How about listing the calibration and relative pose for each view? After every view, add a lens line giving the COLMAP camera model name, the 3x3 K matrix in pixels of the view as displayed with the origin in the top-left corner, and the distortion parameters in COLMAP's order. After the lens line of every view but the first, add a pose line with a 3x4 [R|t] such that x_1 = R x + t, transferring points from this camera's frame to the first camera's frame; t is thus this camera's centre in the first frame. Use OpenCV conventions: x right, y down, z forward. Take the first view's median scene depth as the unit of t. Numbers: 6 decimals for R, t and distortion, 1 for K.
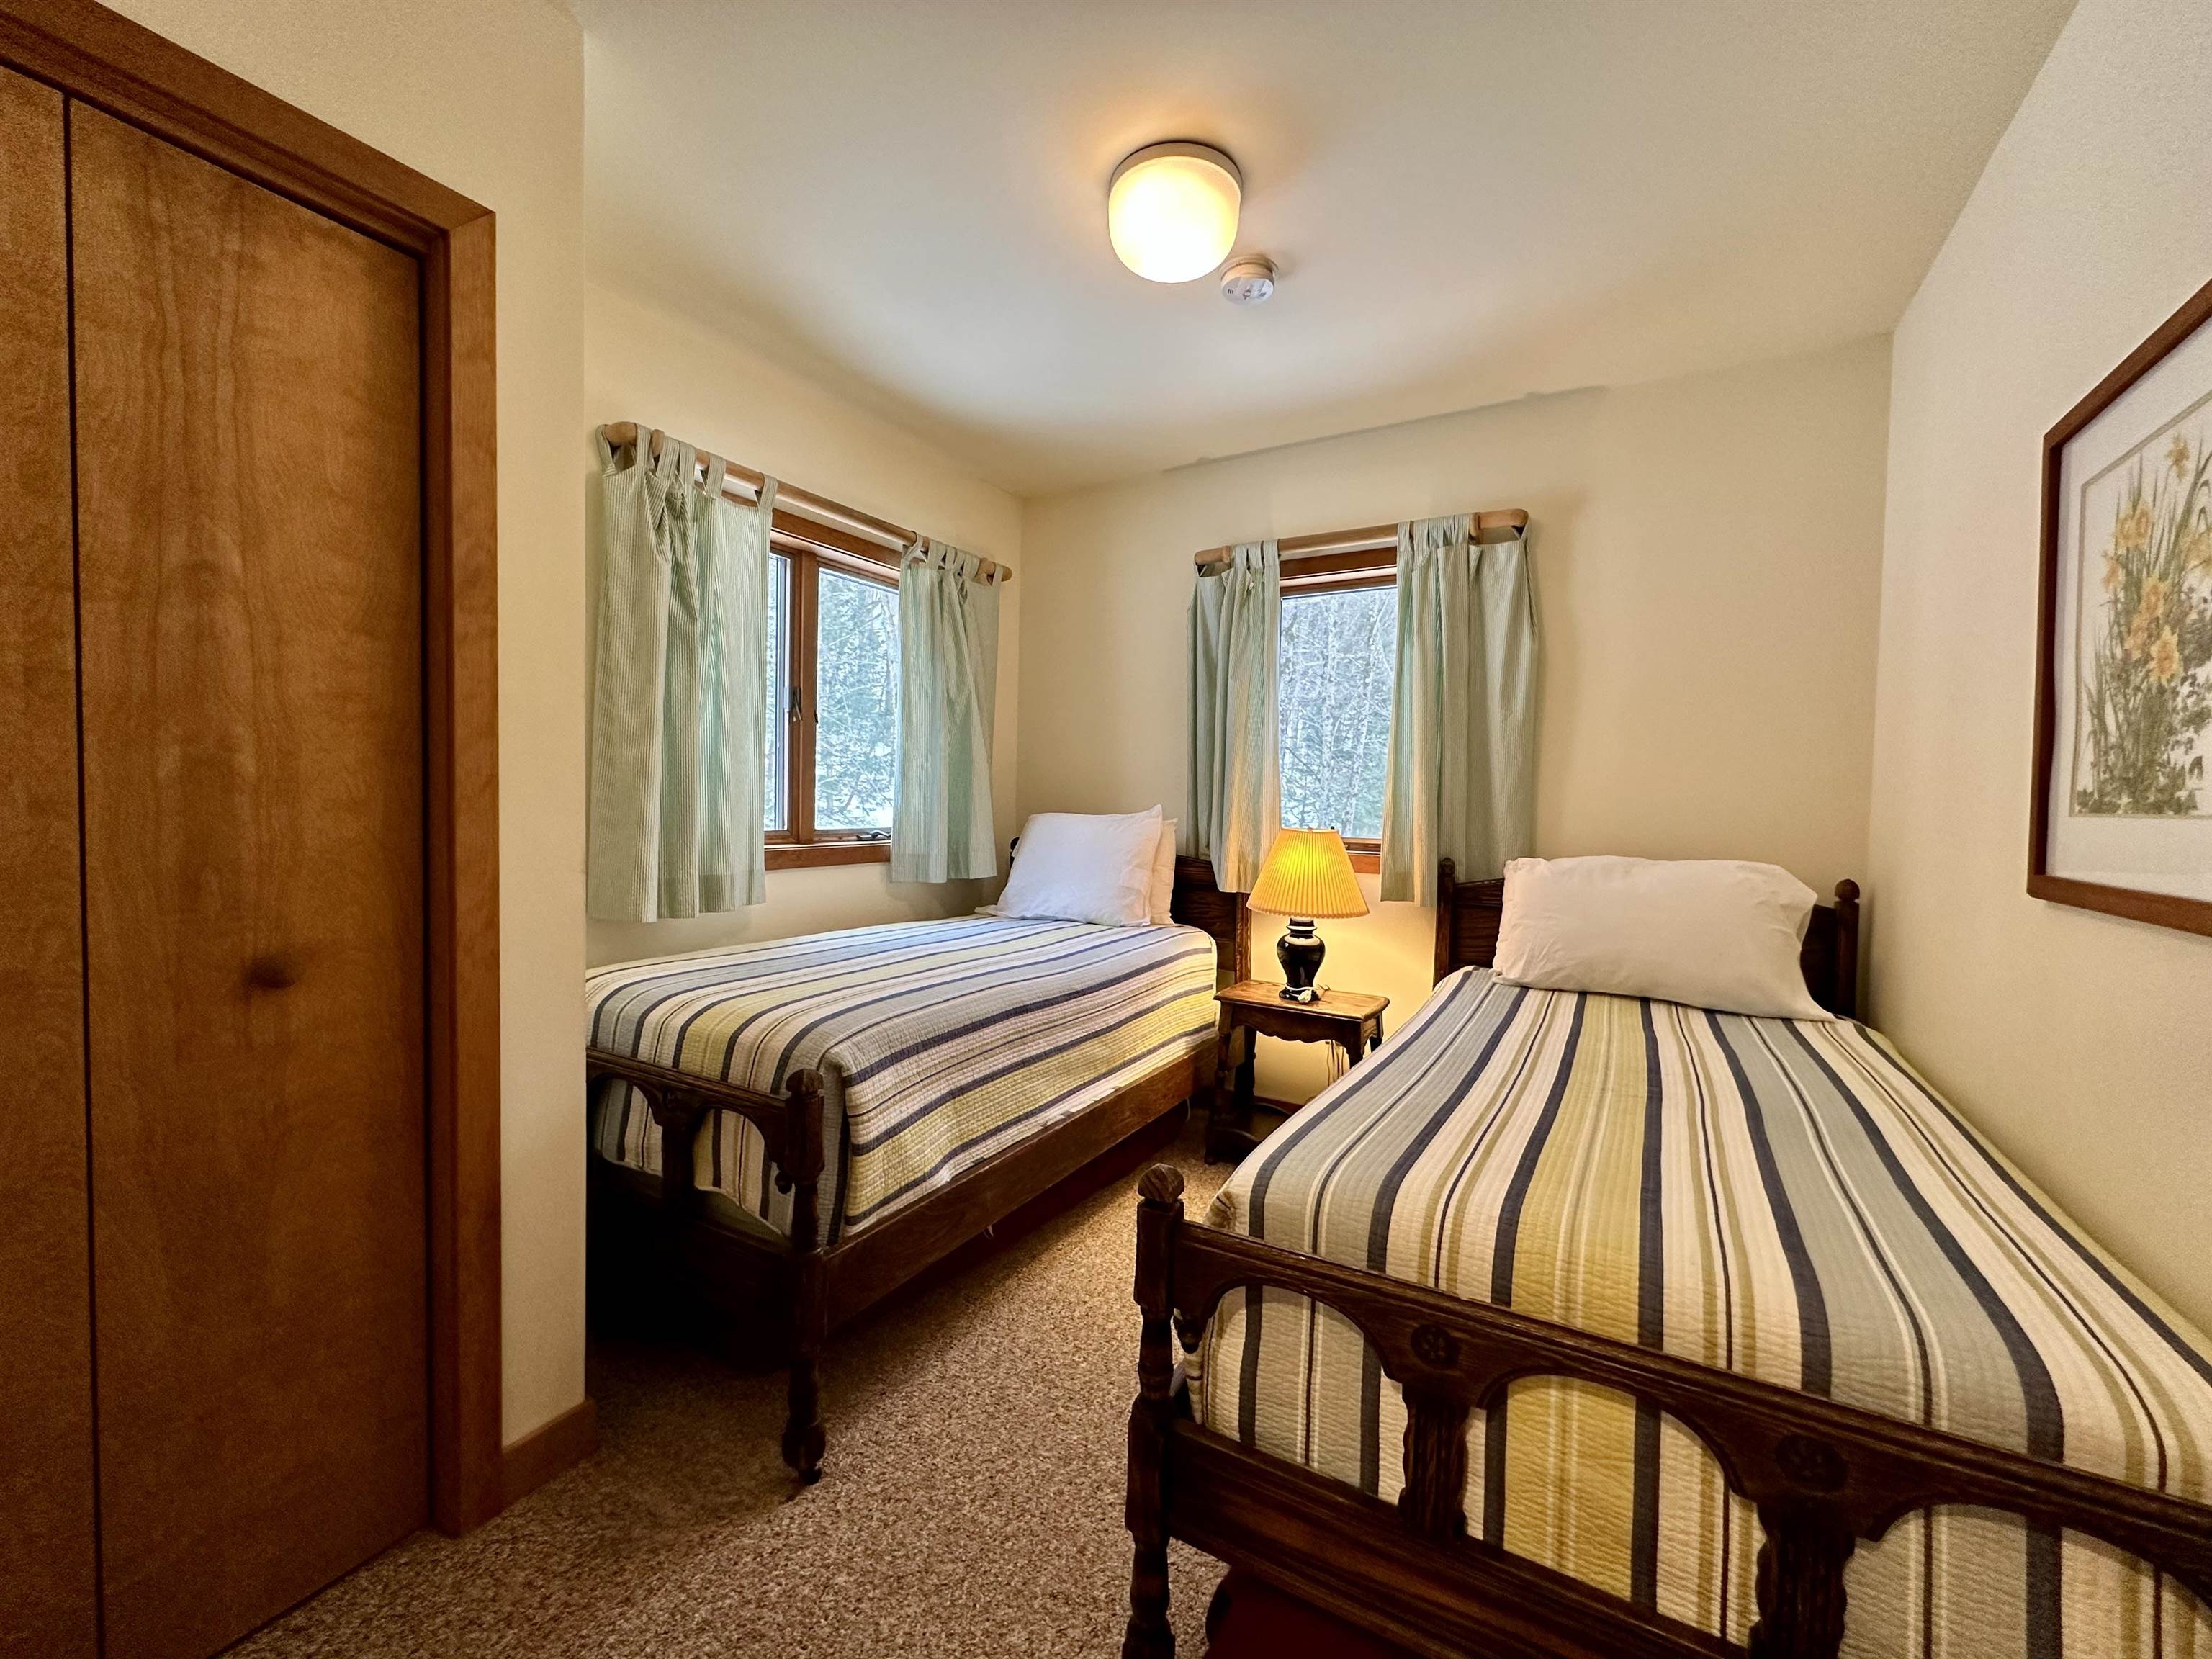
lens RADIAL K [[881.8, 0, 1102.2], [0, 881.8, 834.1], [0, 0, 1]] dist [-0.002794, 0.000551]
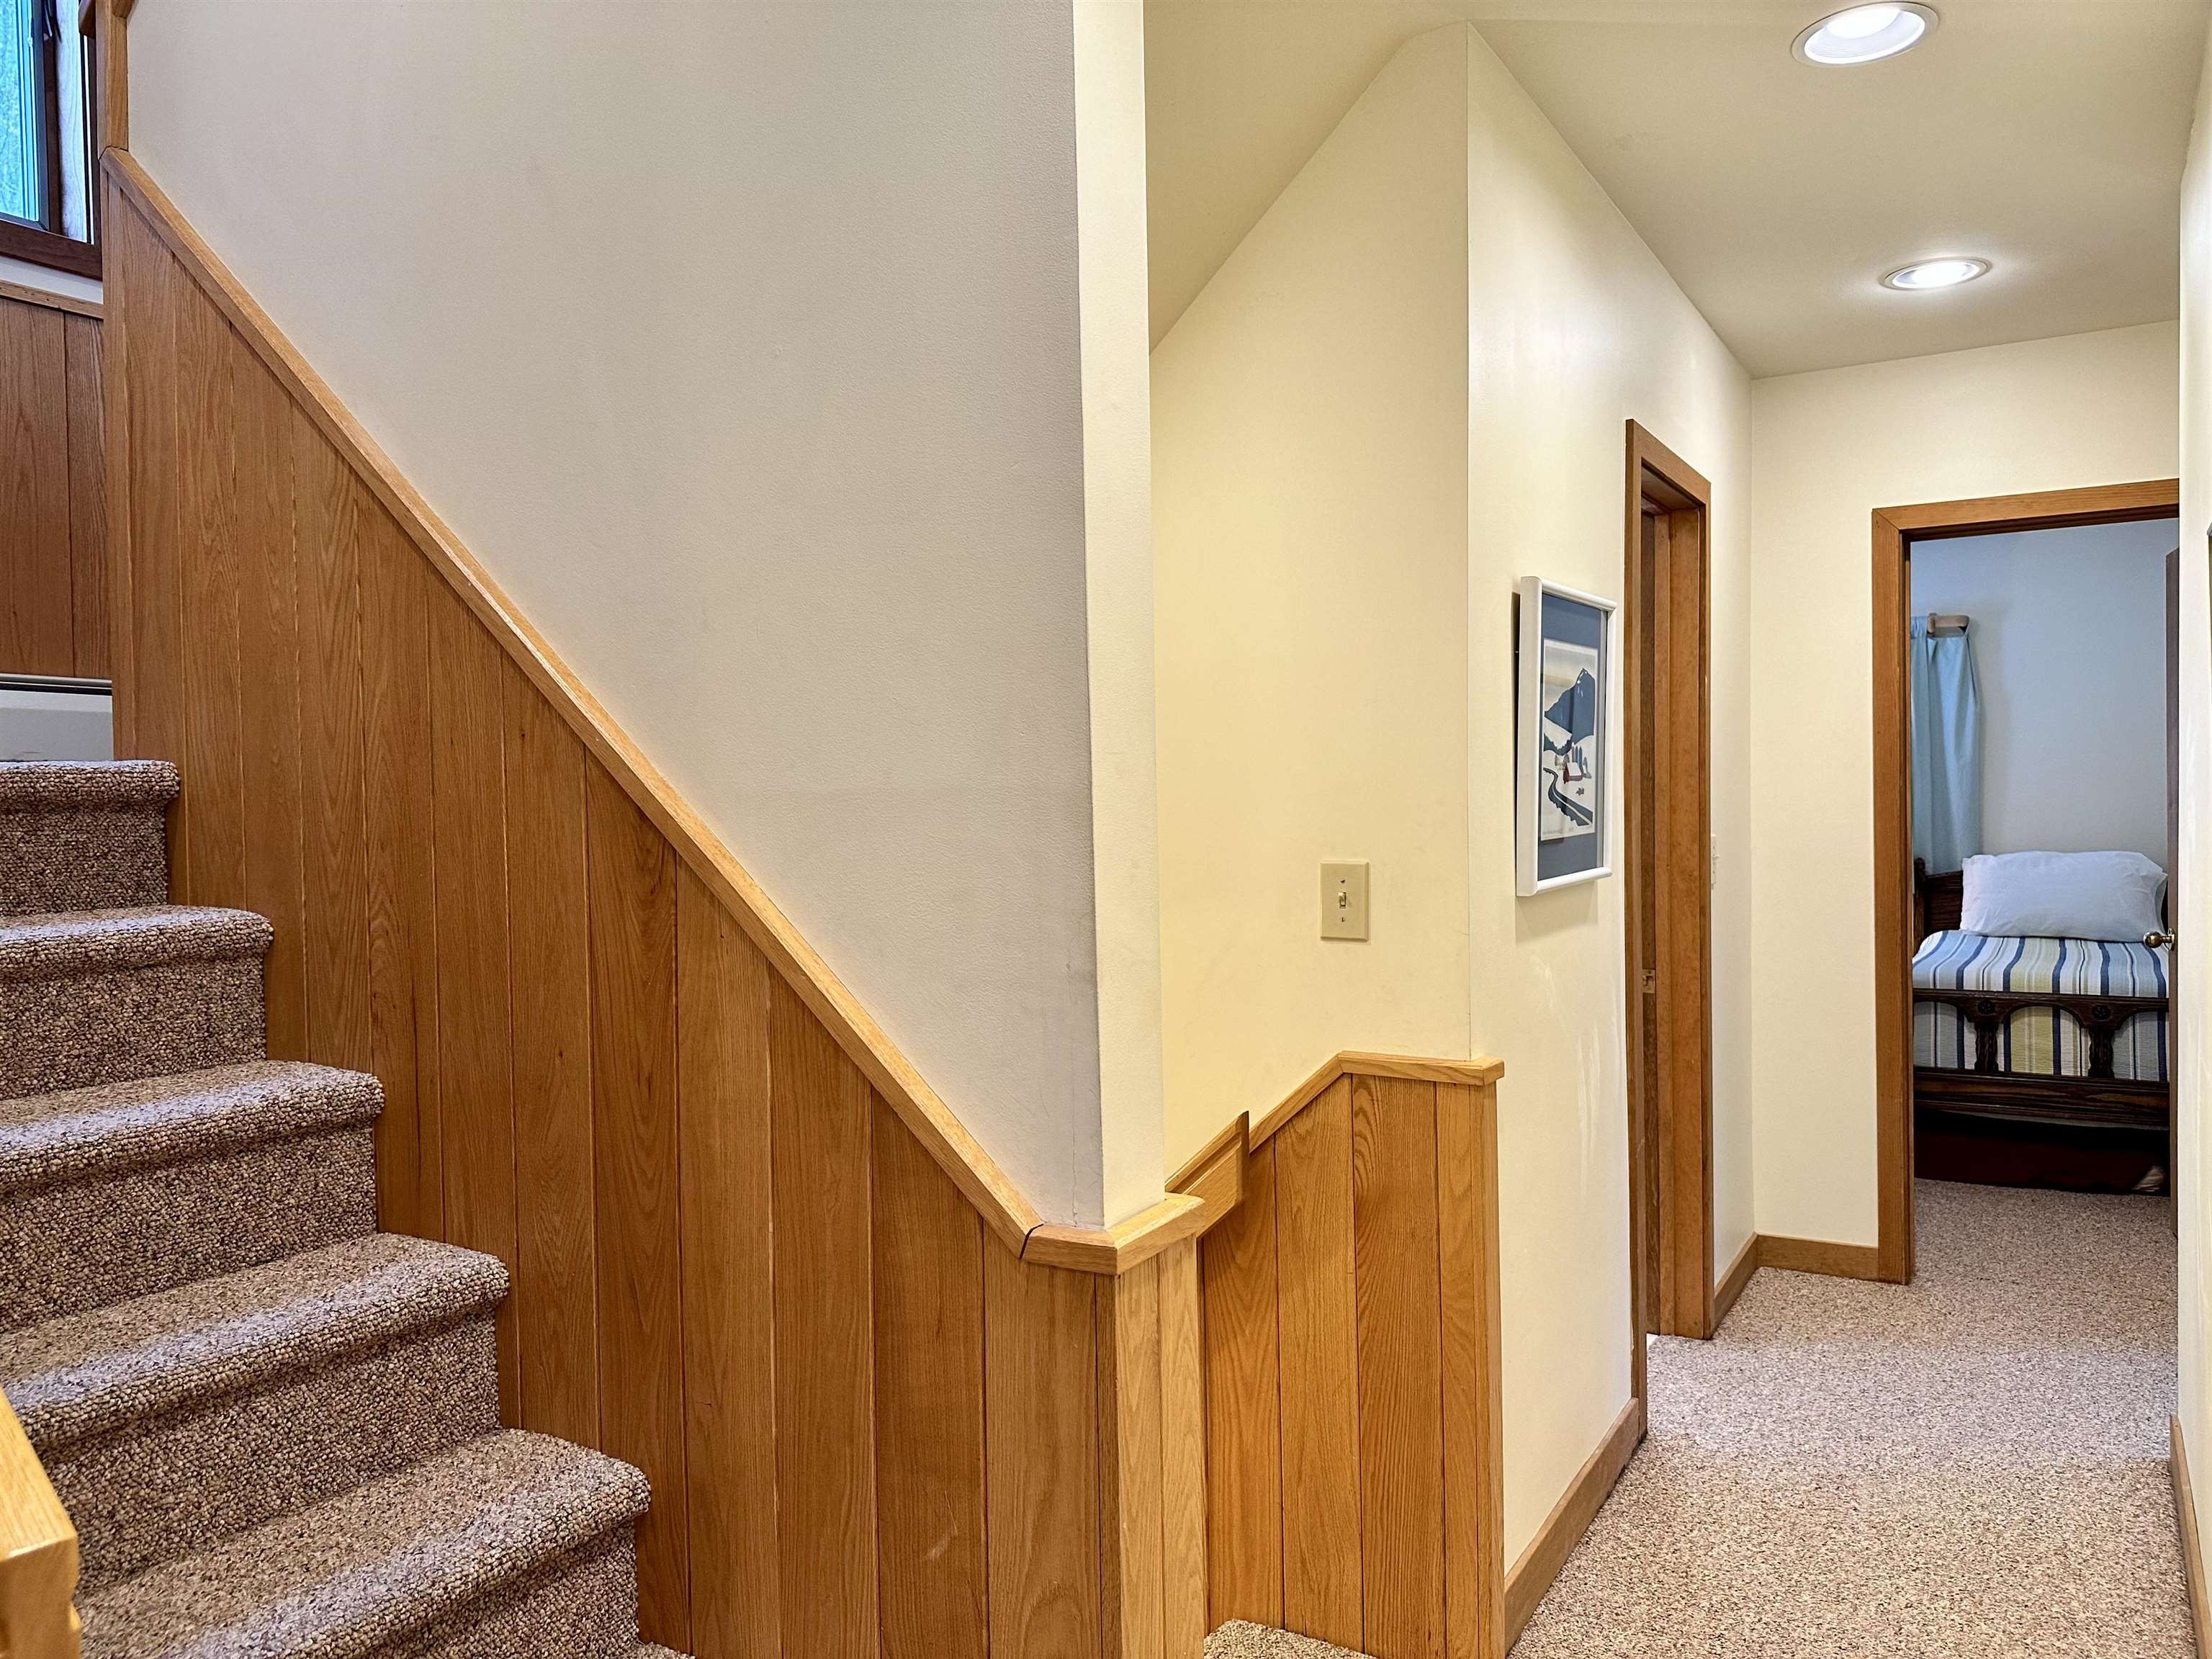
lens RADIAL K [[1552.3, 0, 1108.2], [0, 1552.3, 830.7], [0, 0, 1]] dist [-0.004088, -0.002355]
pose [[0.999454, -0.029617, -0.014630, -1.190988], [0.029258, 0.999279, -0.024181, 0.008484], [0.015335, 0.023740, 0.999601, -2.055711]]
